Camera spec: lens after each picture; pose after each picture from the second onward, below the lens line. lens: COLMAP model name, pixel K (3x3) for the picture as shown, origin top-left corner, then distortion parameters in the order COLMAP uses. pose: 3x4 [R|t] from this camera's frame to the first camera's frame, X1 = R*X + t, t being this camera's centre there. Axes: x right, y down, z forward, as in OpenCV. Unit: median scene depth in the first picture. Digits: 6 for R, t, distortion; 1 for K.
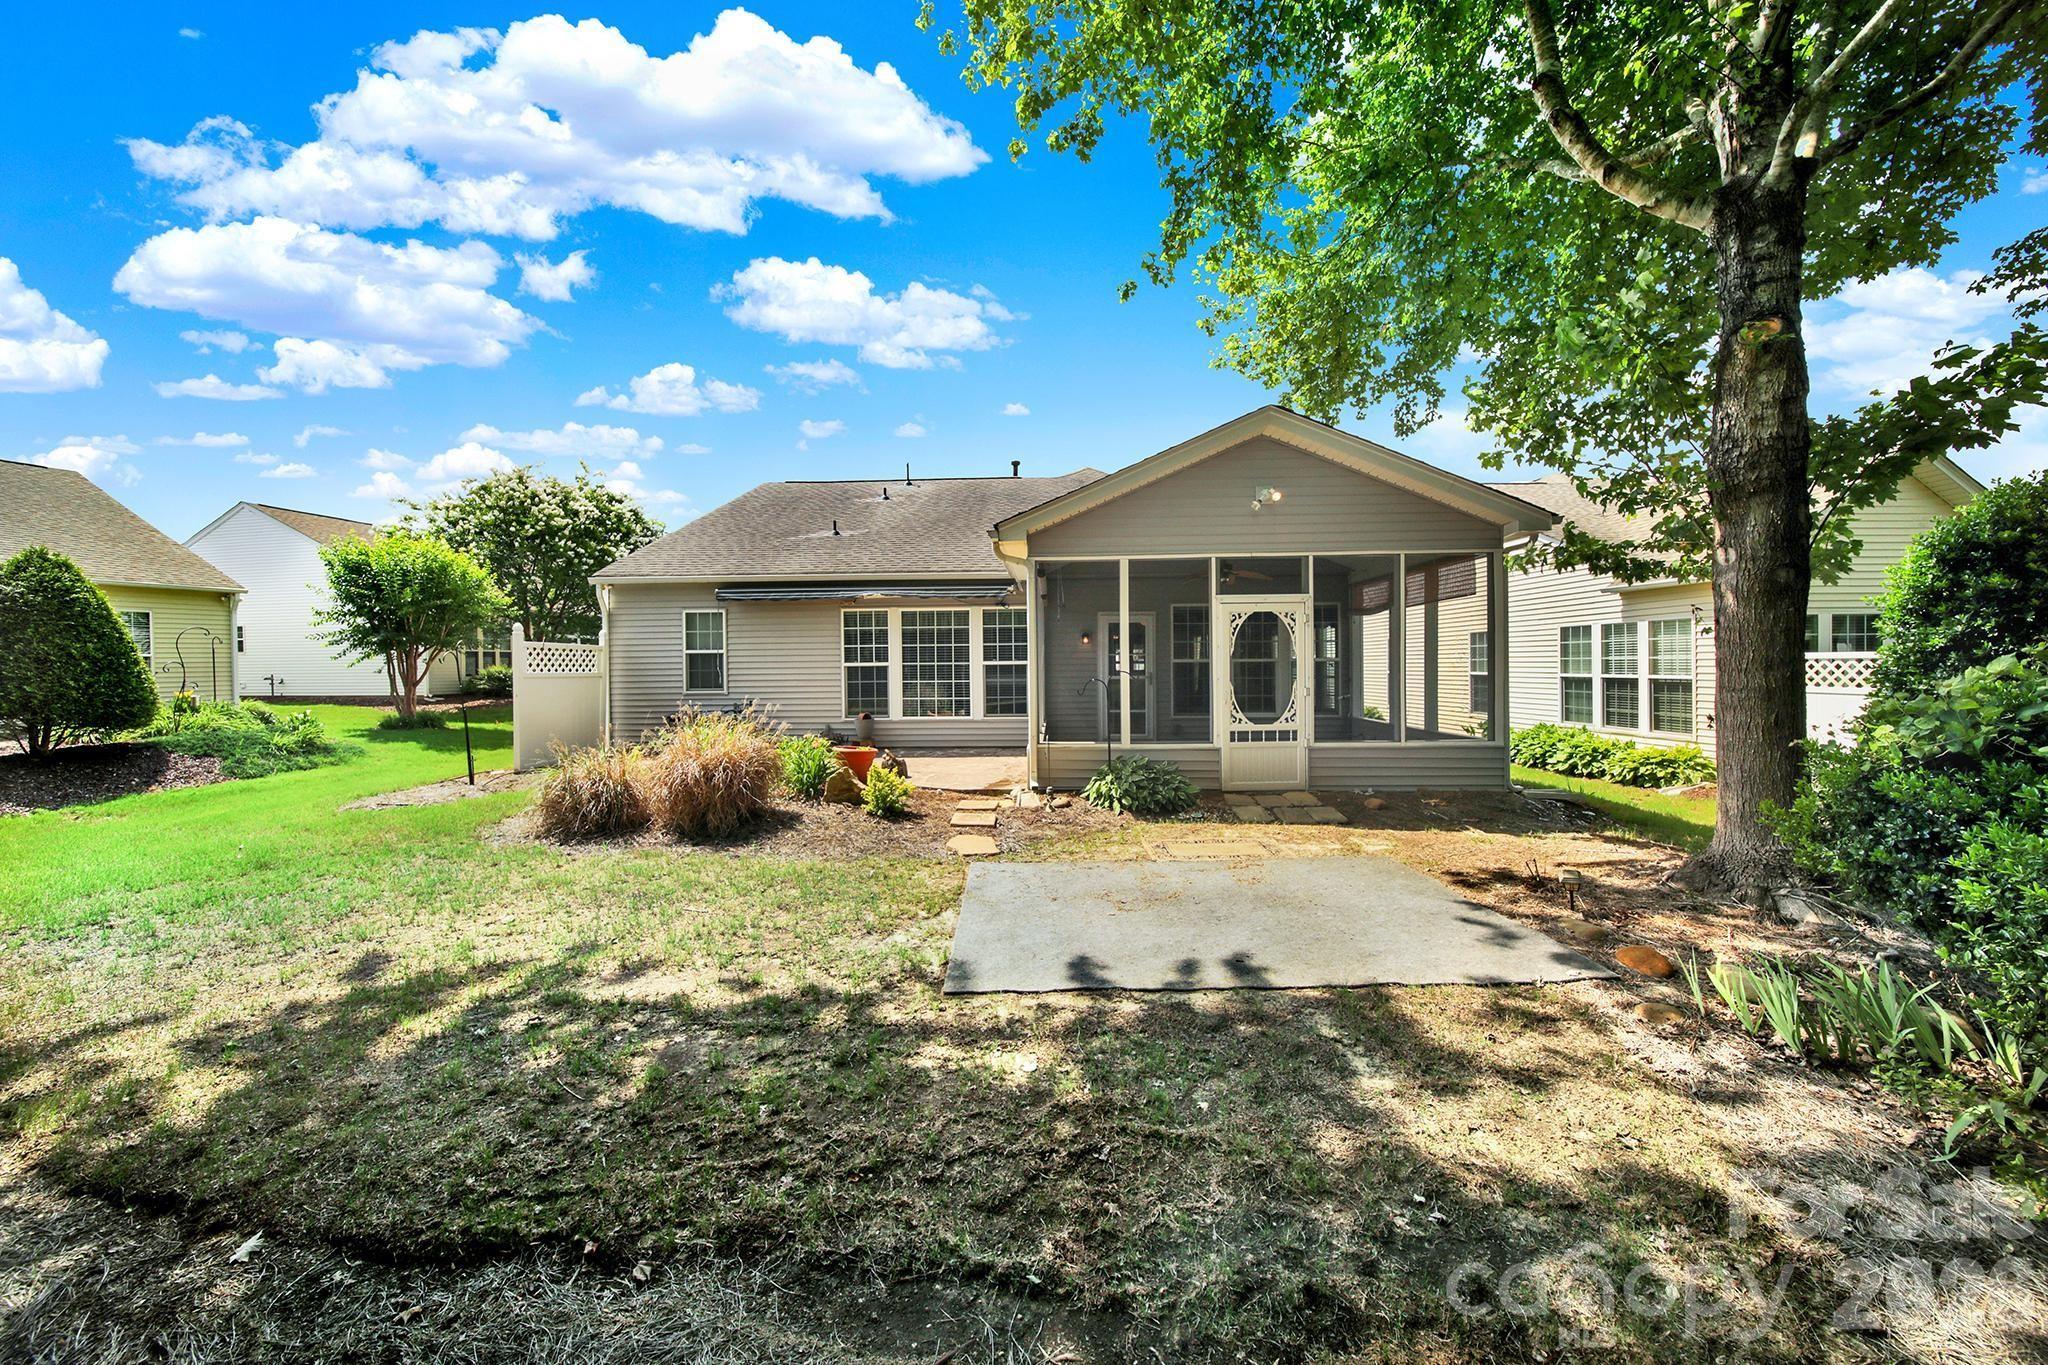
lens RADIAL K [[739.9, 0, 1021.4], [0, 739.9, 676.3], [0, 0, 1]] dist [-0.003480, -0.000181]
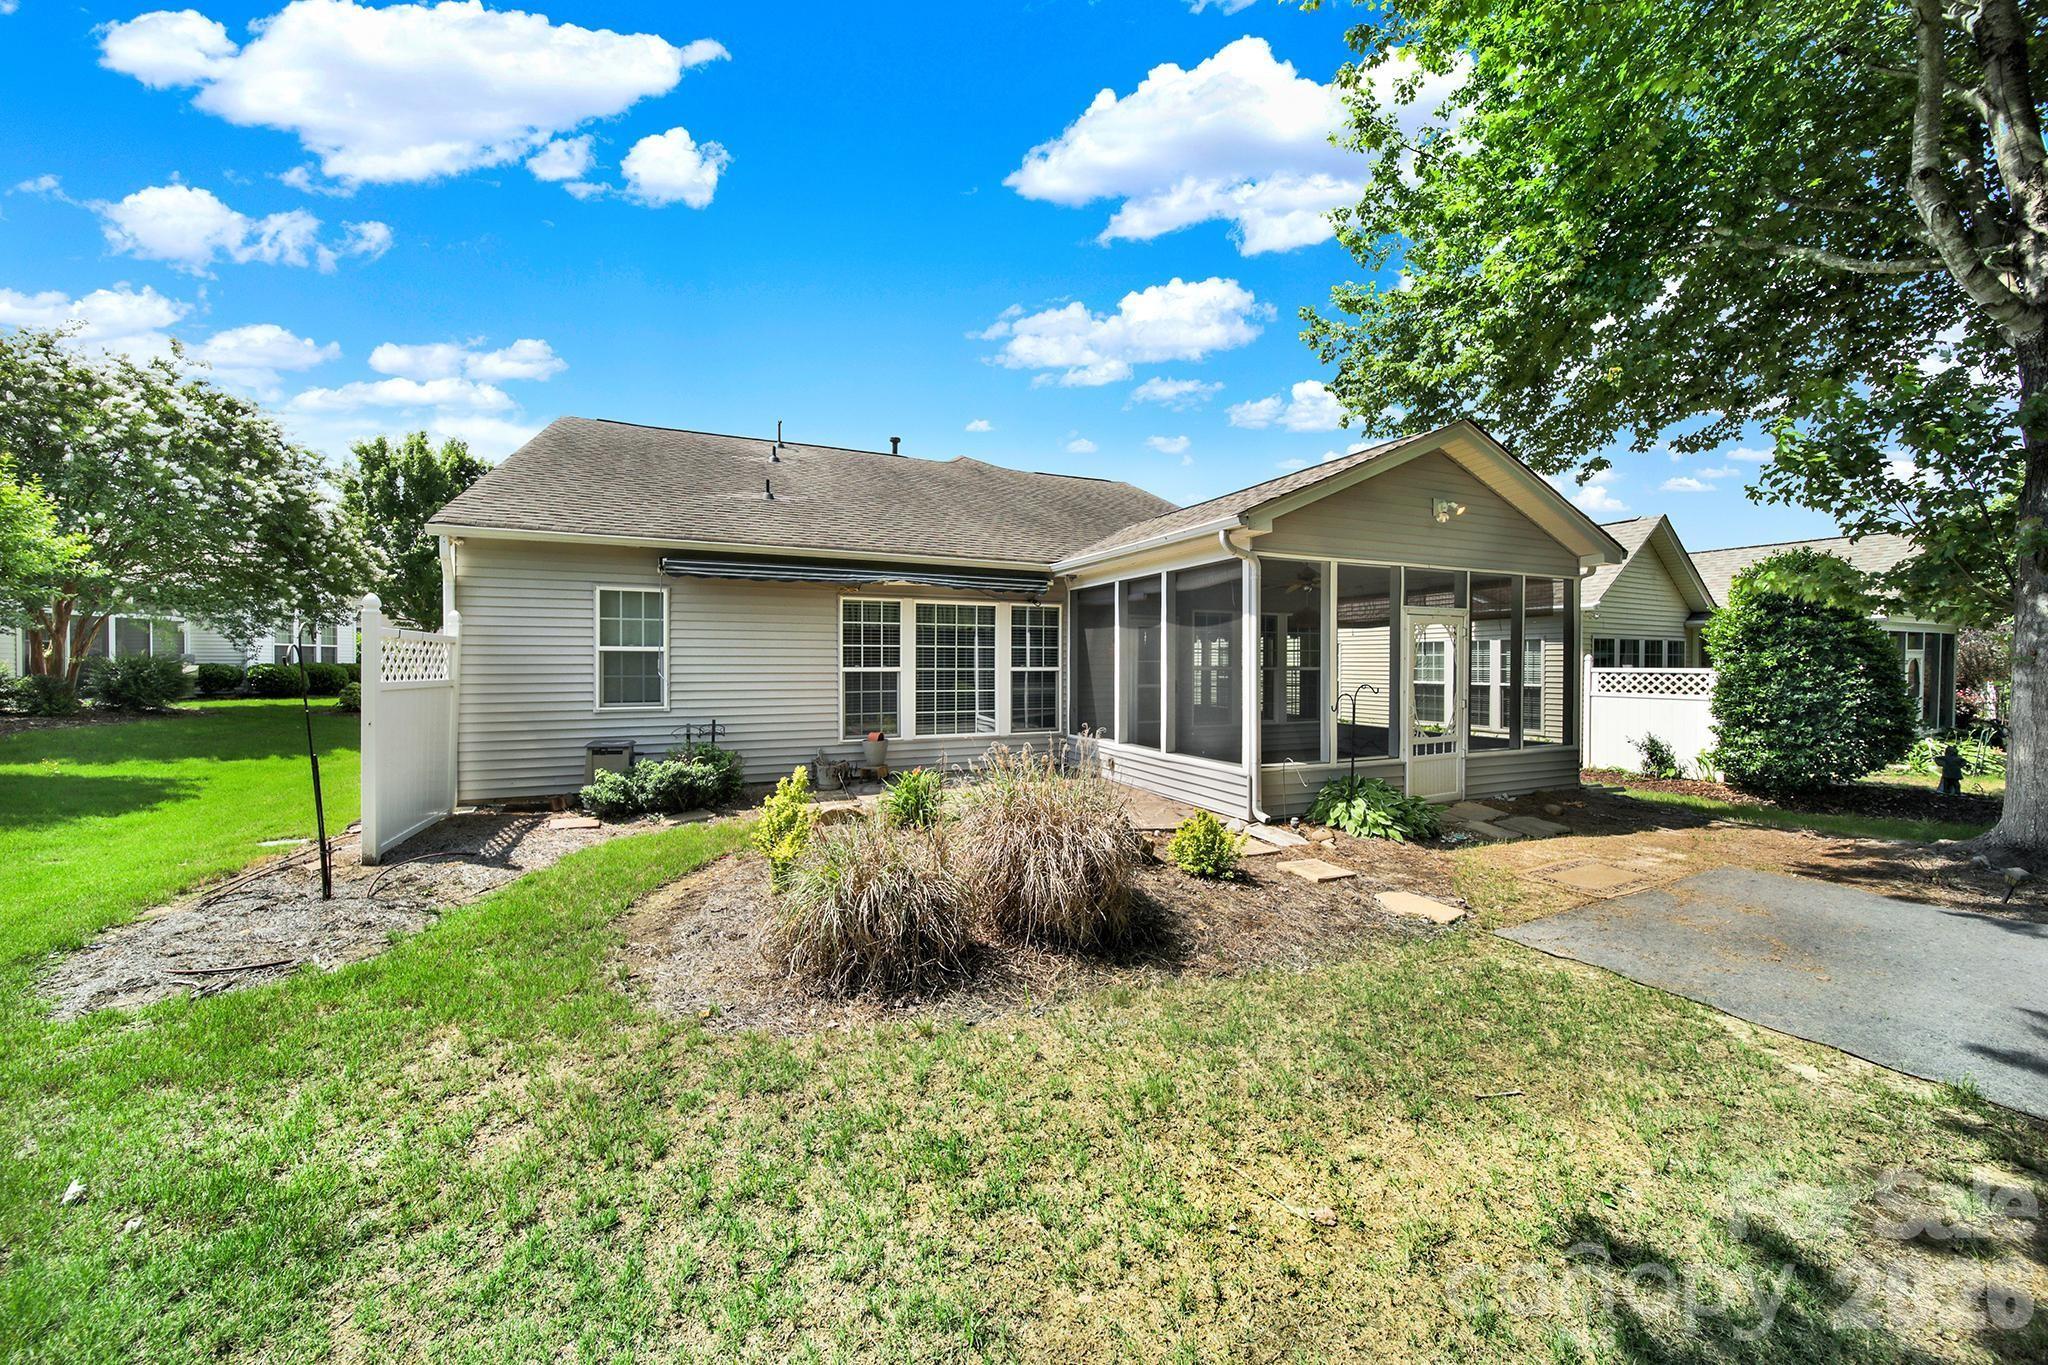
lens RADIAL K [[739.9, 0, 1012.9], [0, 739.9, 665.1], [0, 0, 1]] dist [-0.003480, -0.000181]
pose [[0.899999, 0.010546, 0.435763, -0.416121], [-0.004495, 0.999879, -0.014914, -0.009666], [-0.435868, 0.011464, 0.899938, 0.232372]]
